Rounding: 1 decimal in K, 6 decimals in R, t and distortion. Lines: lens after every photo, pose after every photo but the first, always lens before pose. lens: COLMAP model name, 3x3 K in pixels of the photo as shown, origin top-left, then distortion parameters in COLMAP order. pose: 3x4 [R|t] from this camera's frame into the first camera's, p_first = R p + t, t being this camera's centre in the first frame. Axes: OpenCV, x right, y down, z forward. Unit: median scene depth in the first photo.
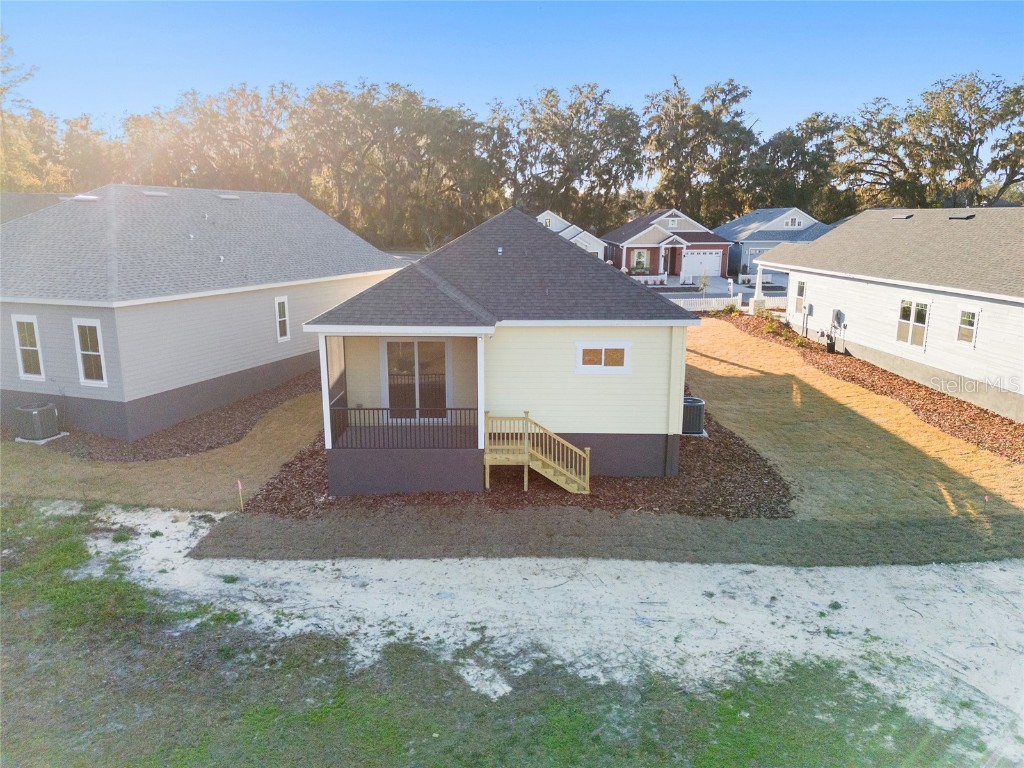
lens RADIAL K [[751.4, 0, 512.0], [0, 751.4, 384.0], [0, 0, 1]] dist [0.070007, -0.067115]
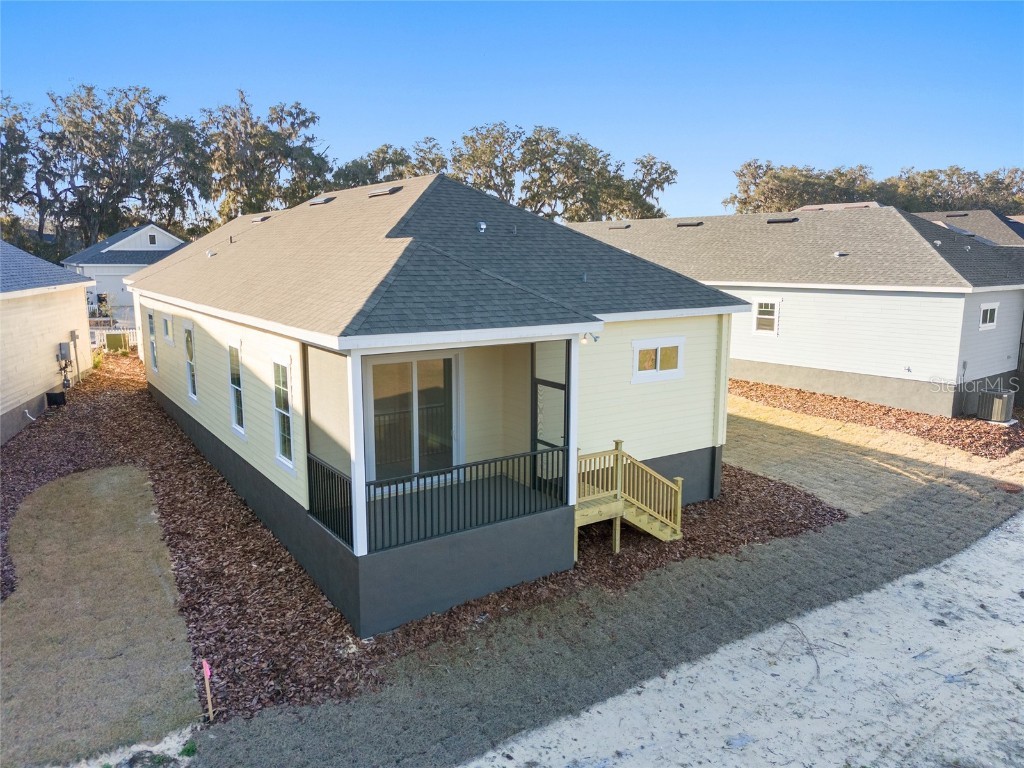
lens RADIAL K [[751.4, 0, 512.0], [0, 751.4, 384.0], [0, 0, 1]] dist [0.070007, -0.067115]
pose [[0.817493, -0.098033, 0.567534, -0.460466], [0.123676, 0.992300, -0.006742, -0.024623], [-0.562503, 0.075702, 0.823322, 0.459189]]
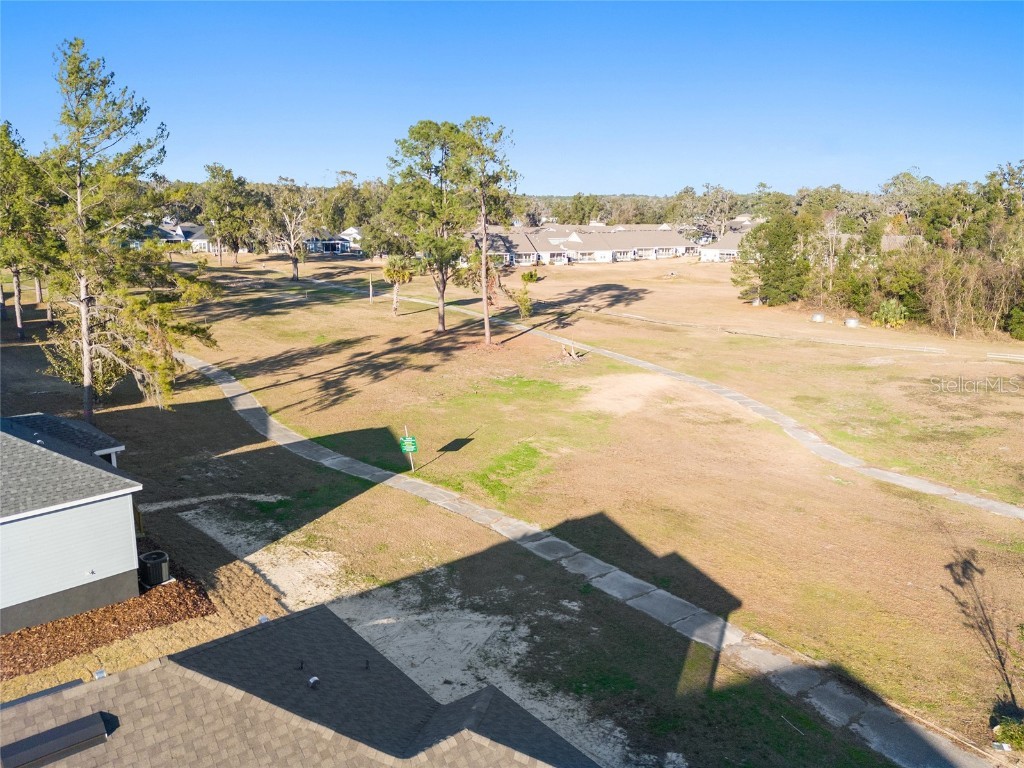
lens RADIAL K [[767.7, 0, 512.0], [0, 767.7, 384.0], [0, 0, 1]] dist [-0.003120, -0.001073]
pose [[-0.651924, -0.178013, 0.737093, -0.581467], [0.143845, 0.925372, 0.350708, -0.657204], [-0.744516, 0.334662, -0.577665, 1.294185]]
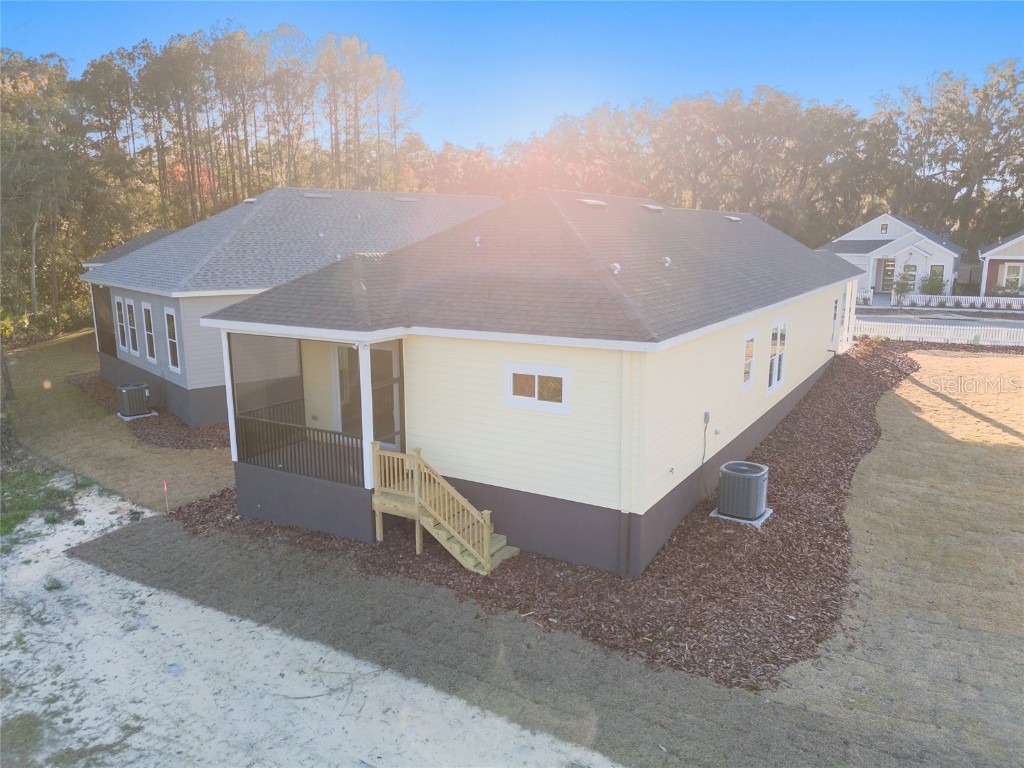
lens RADIAL K [[751.4, 0, 512.0], [0, 751.4, 384.0], [0, 0, 1]] dist [0.070007, -0.067115]
pose [[0.867444, 0.091909, -0.488971, 0.460594], [-0.102890, 0.994683, 0.004436, -0.040940], [0.486779, 0.046463, 0.872289, 0.381874]]
